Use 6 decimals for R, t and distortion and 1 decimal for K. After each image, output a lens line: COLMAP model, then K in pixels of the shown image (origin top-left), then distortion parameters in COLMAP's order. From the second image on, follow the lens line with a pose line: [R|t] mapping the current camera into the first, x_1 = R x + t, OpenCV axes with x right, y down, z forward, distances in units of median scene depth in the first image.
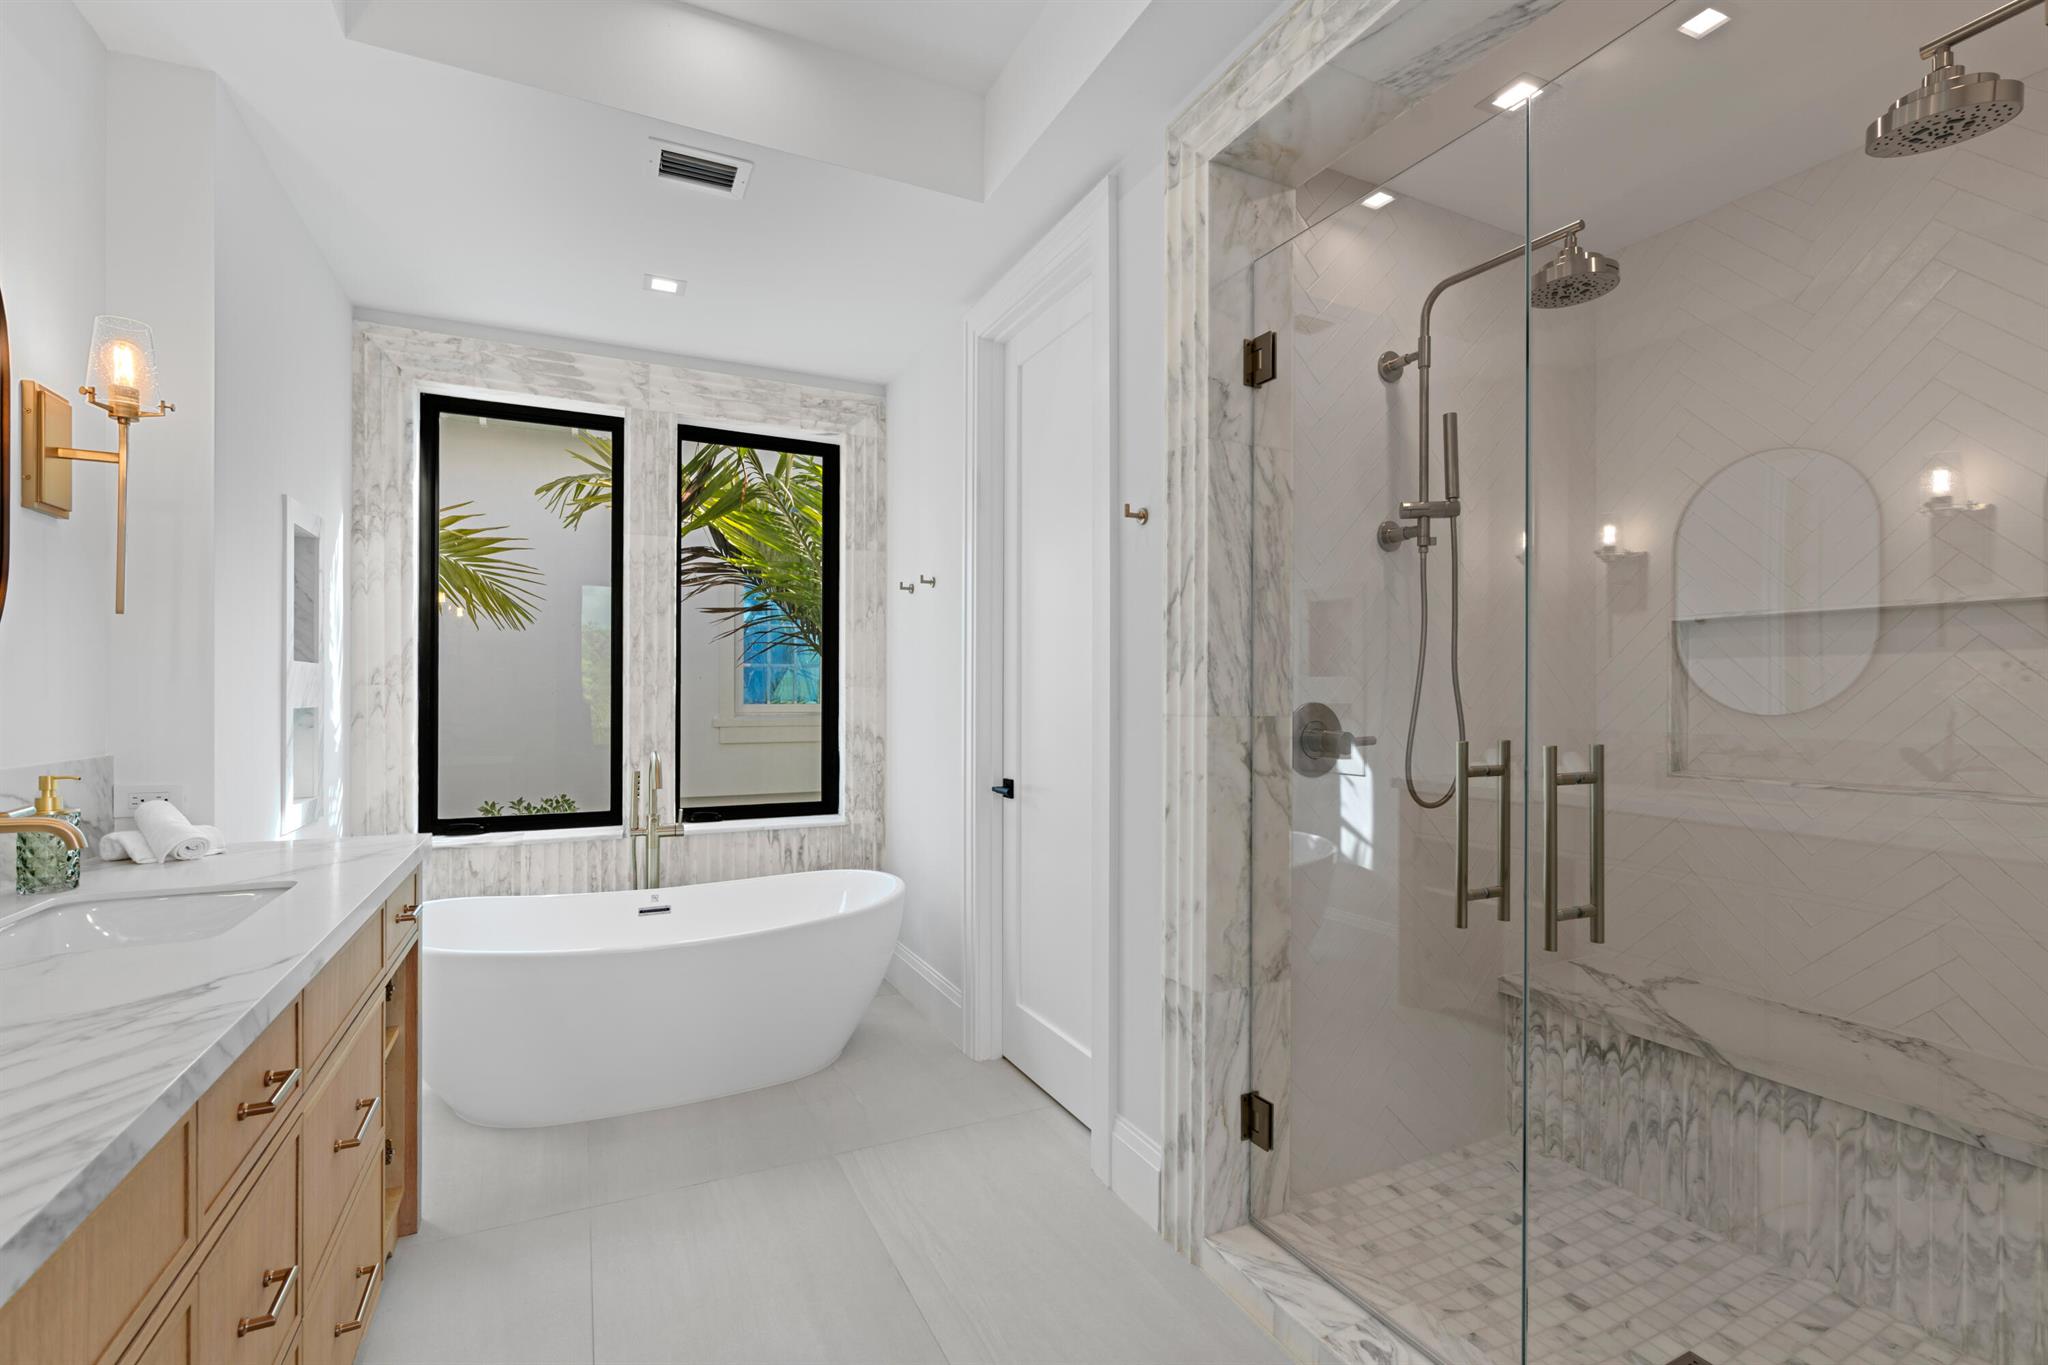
lens RADIAL K [[924.1, 0, 1025.7], [0, 924.1, 685.7], [0, 0, 1]] dist [-0.004286, 0.002394]
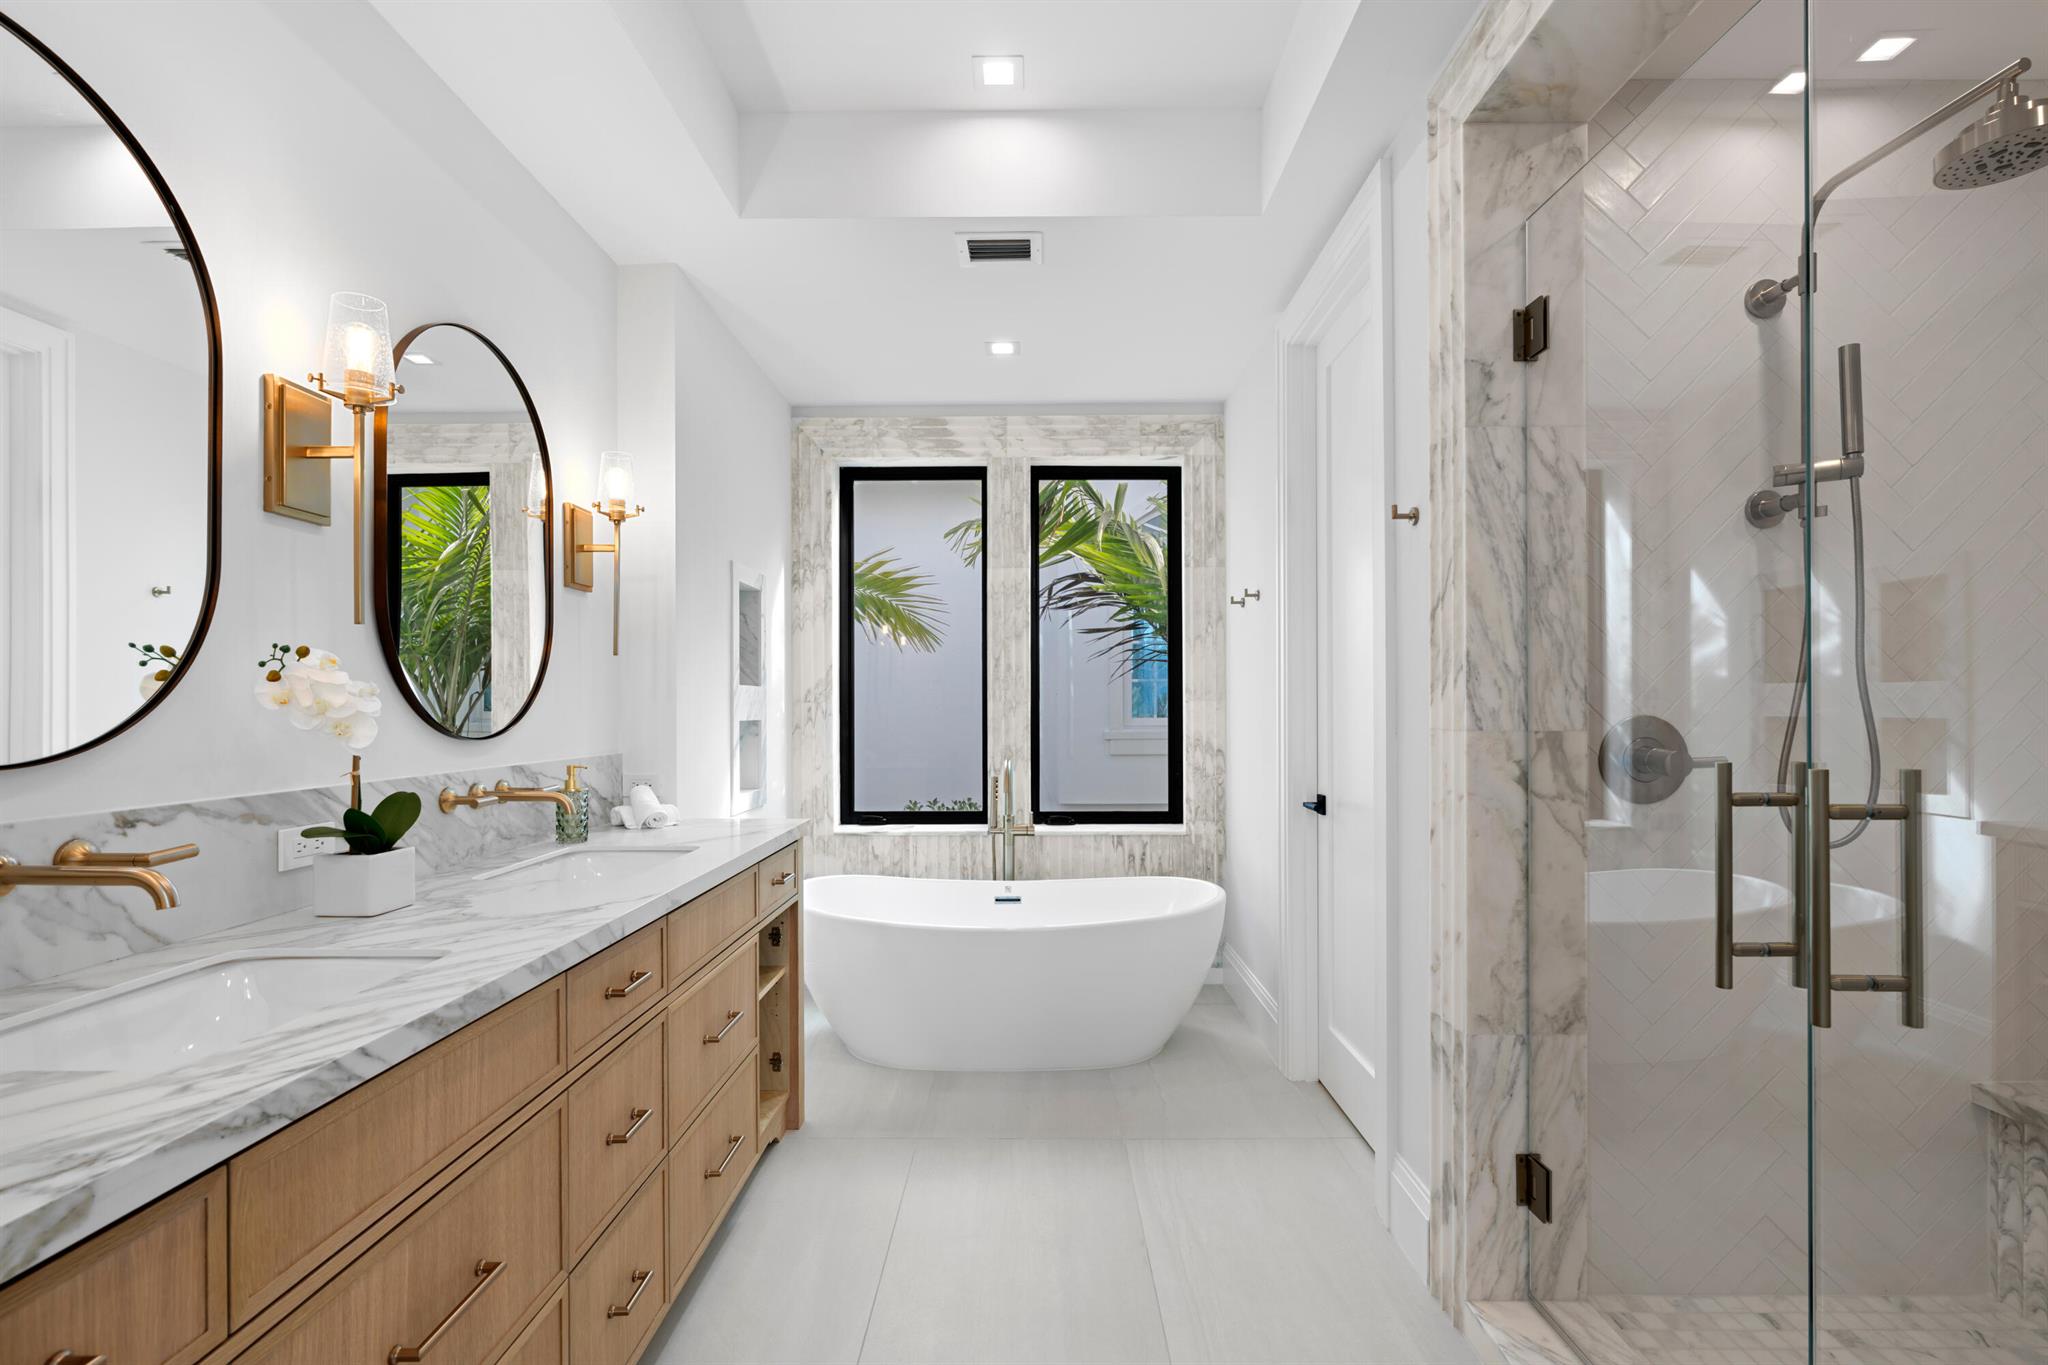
lens RADIAL K [[924.1, 0, 1015.4], [0, 924.1, 698.9], [0, 0, 1]] dist [-0.004286, 0.002394]
pose [[0.894625, -0.009229, -0.446723, 0.177301], [0.009118, 0.999956, -0.002399, -0.000325], [0.446725, -0.001927, 0.894669, -0.014161]]
